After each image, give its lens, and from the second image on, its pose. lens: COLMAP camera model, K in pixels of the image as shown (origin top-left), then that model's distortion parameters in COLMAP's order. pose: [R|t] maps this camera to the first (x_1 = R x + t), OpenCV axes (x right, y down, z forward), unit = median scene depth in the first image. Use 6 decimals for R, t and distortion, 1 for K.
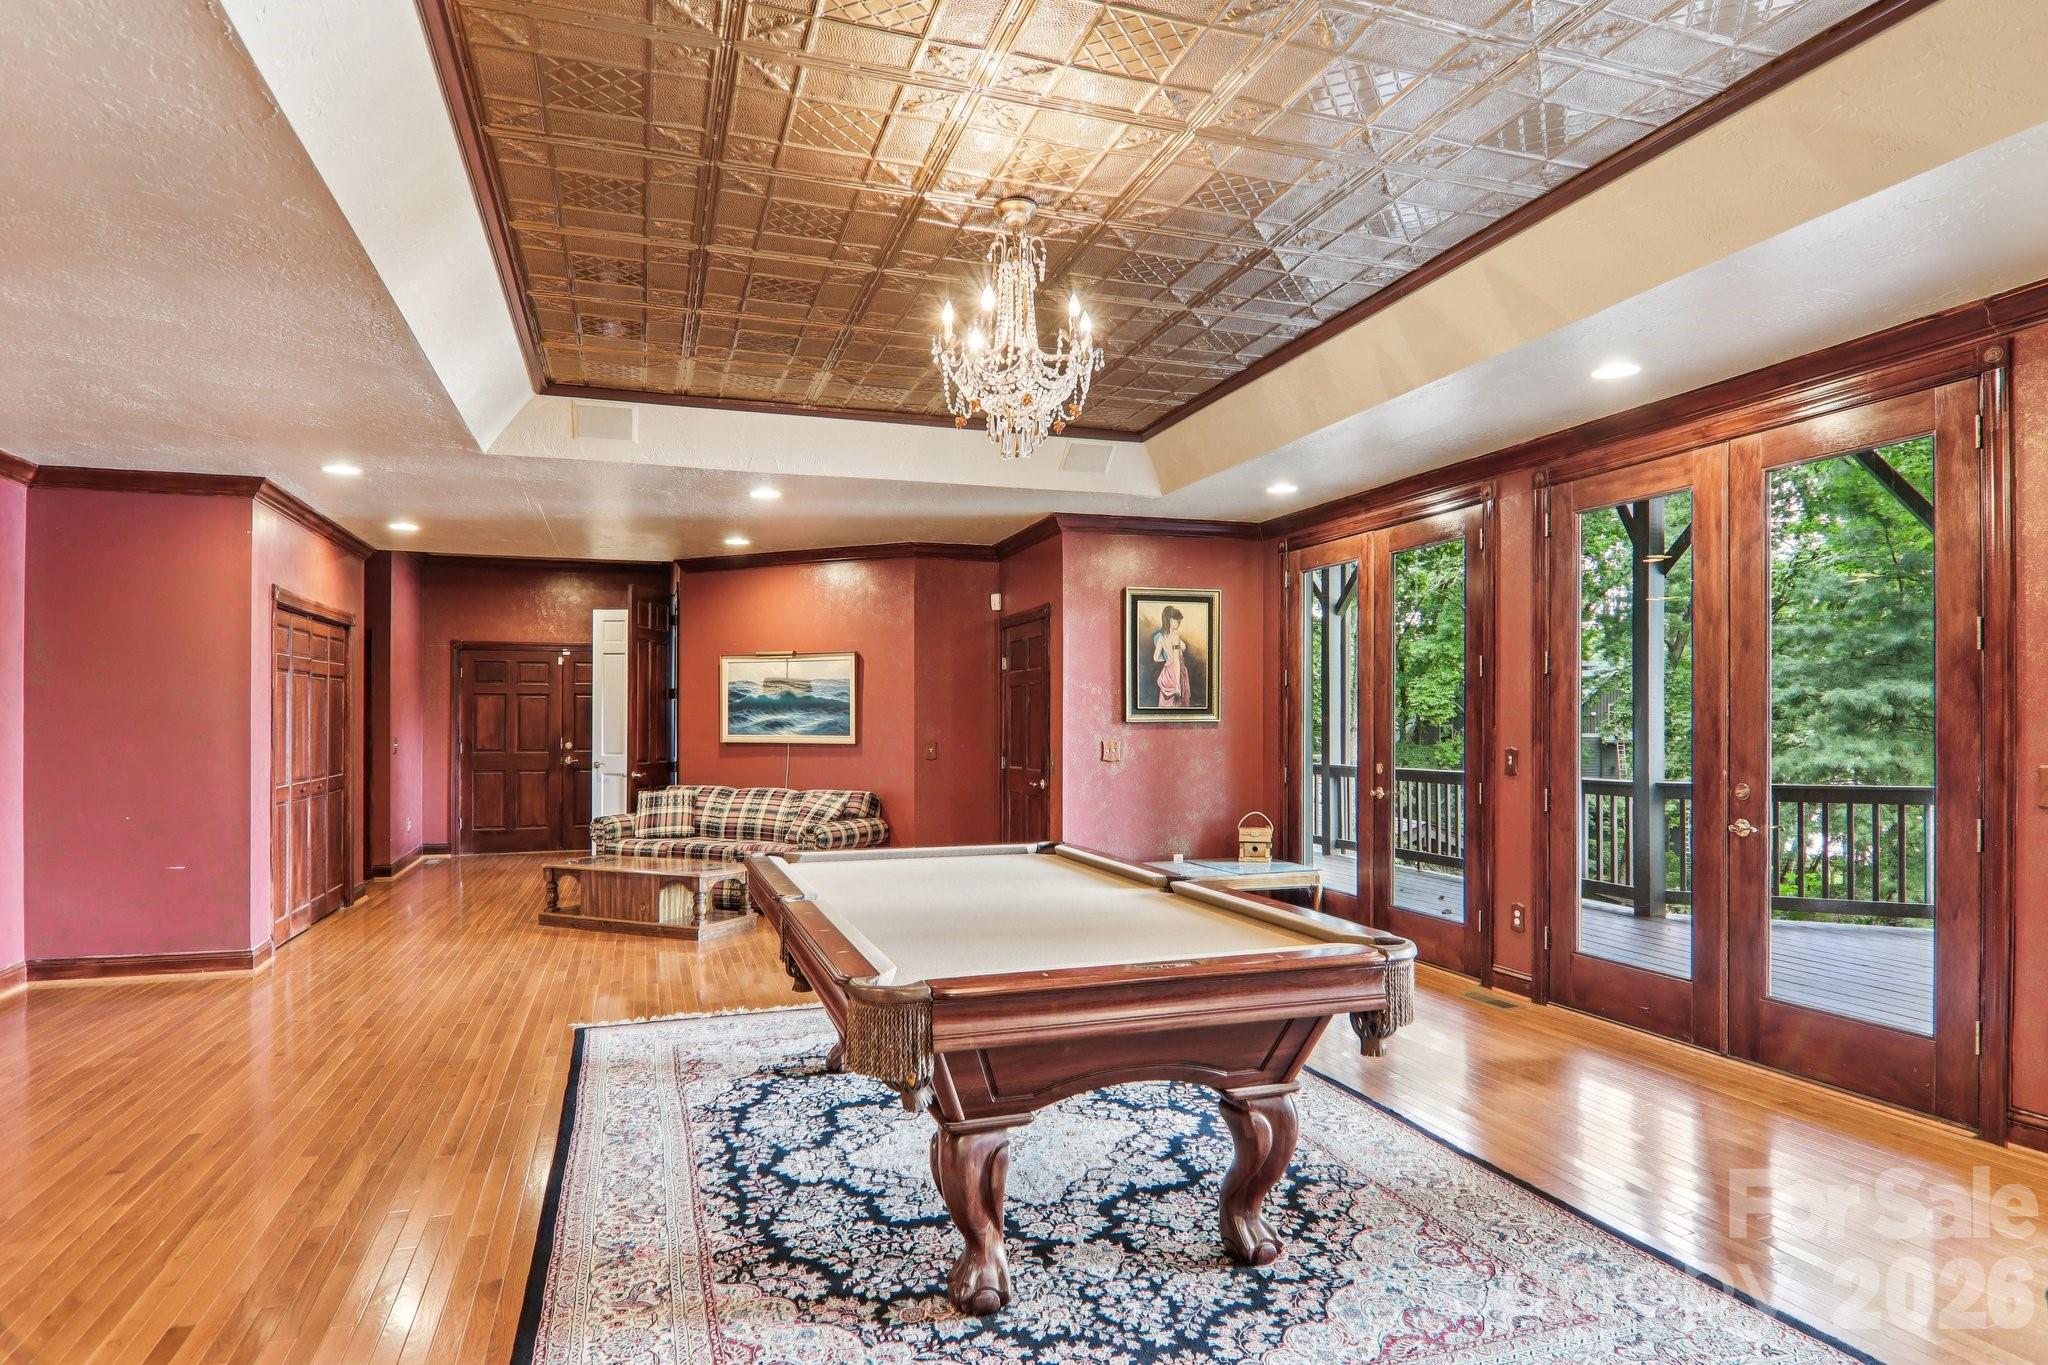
lens RADIAL K [[1164.3, 0, 1024.3], [0, 1164.3, 698.1], [0, 0, 1]] dist [0.003315, 0.001035]
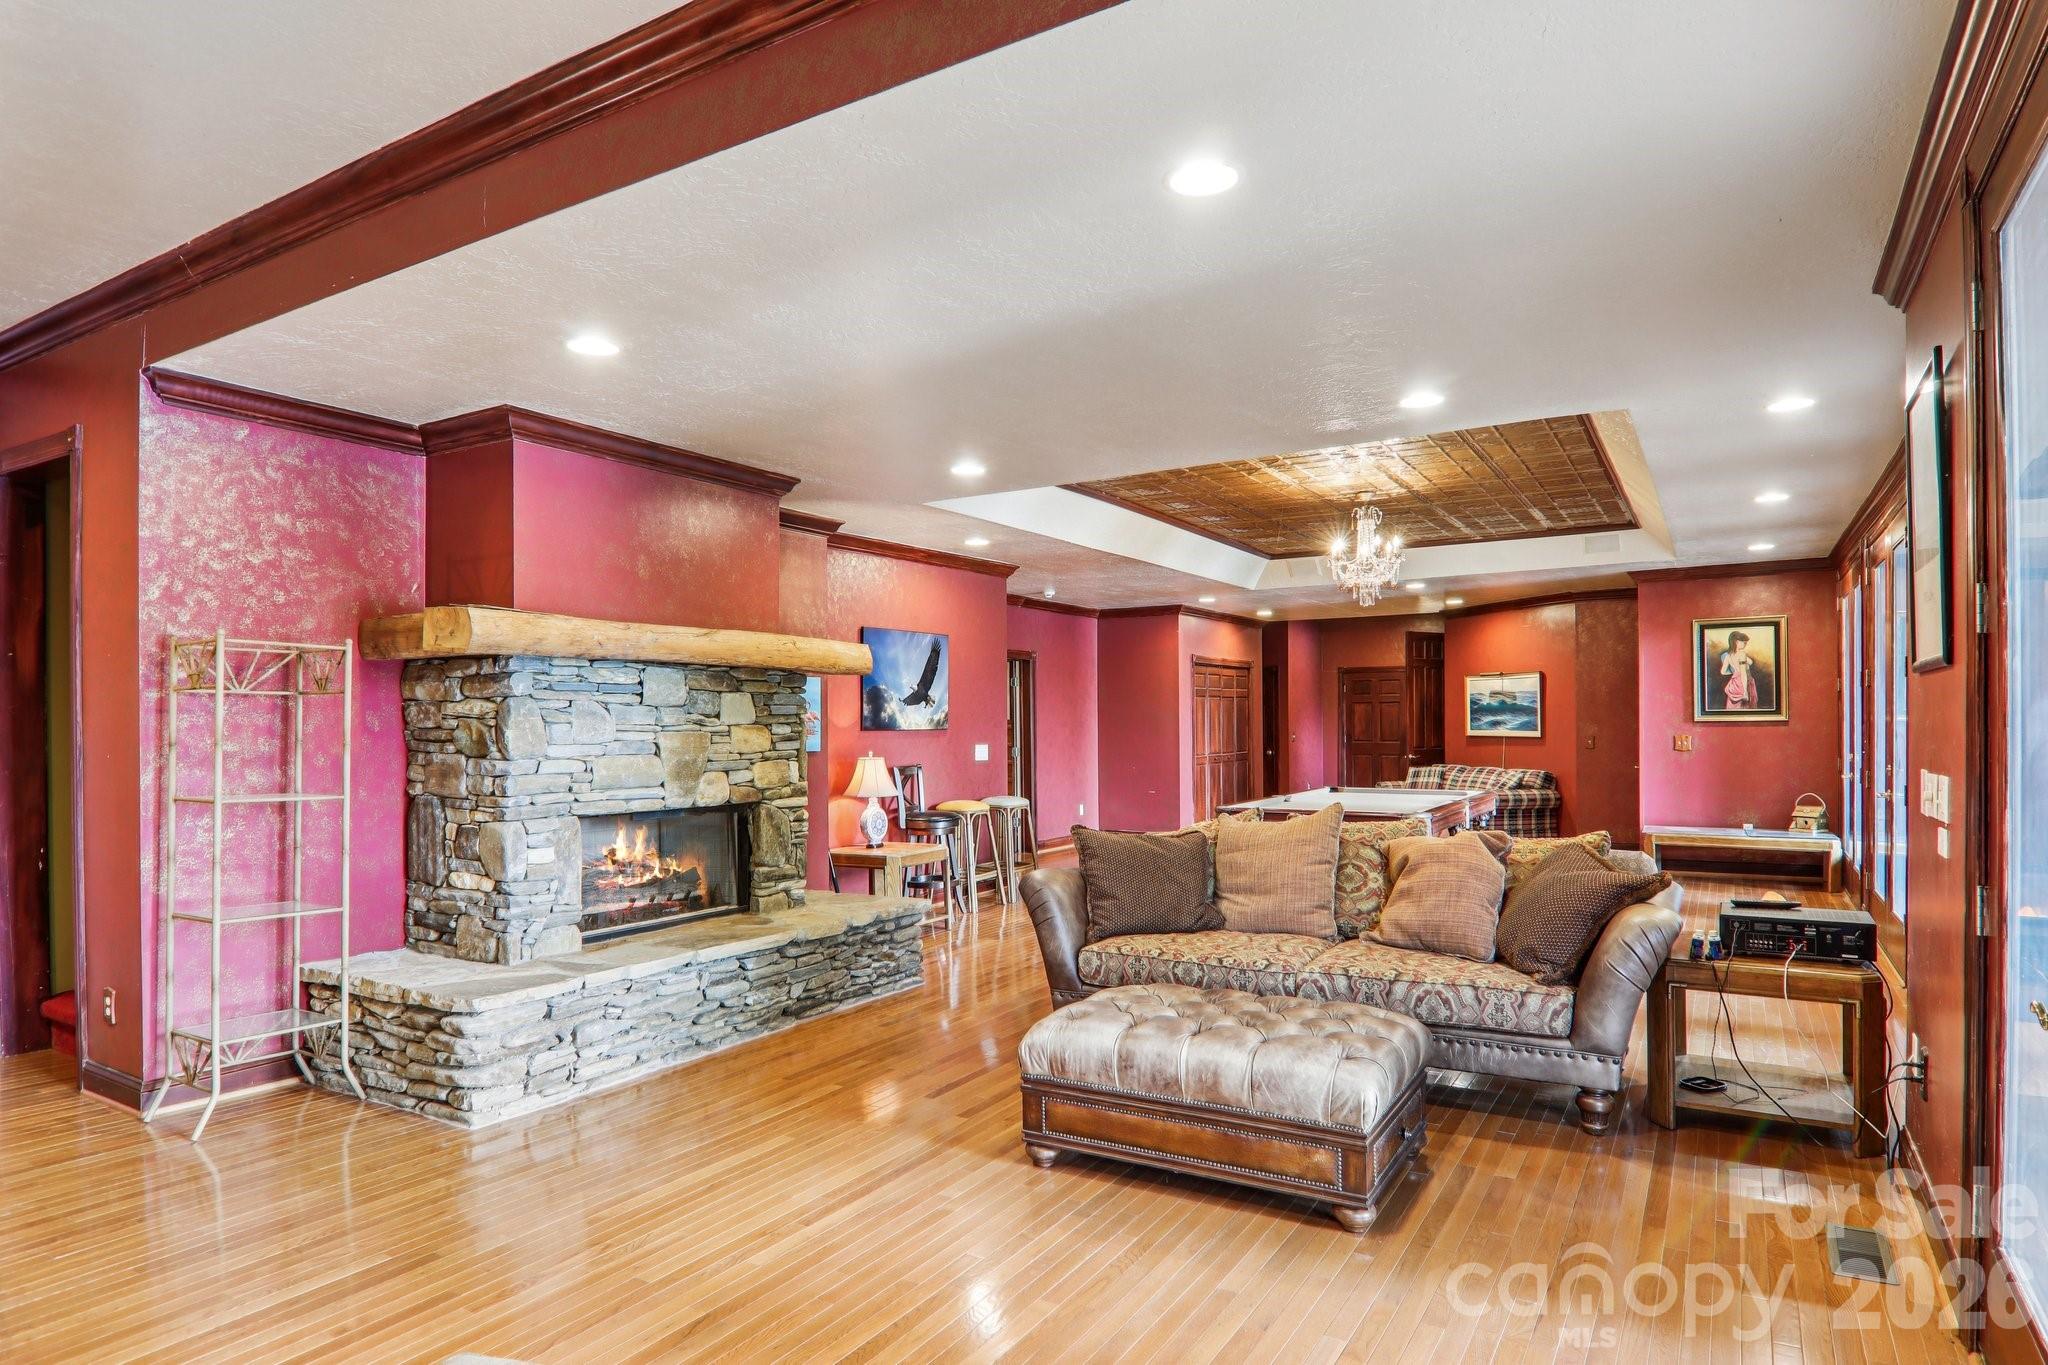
lens RADIAL K [[1164.3, 0, 1023.5], [0, 1164.3, 698.4], [0, 0, 1]] dist [0.003315, 0.001035]
pose [[0.644326, -0.018960, -0.764516, 0.594411], [0.022936, 0.999722, -0.005463, -0.015428], [0.764407, -0.014016, 0.644582, -0.430390]]
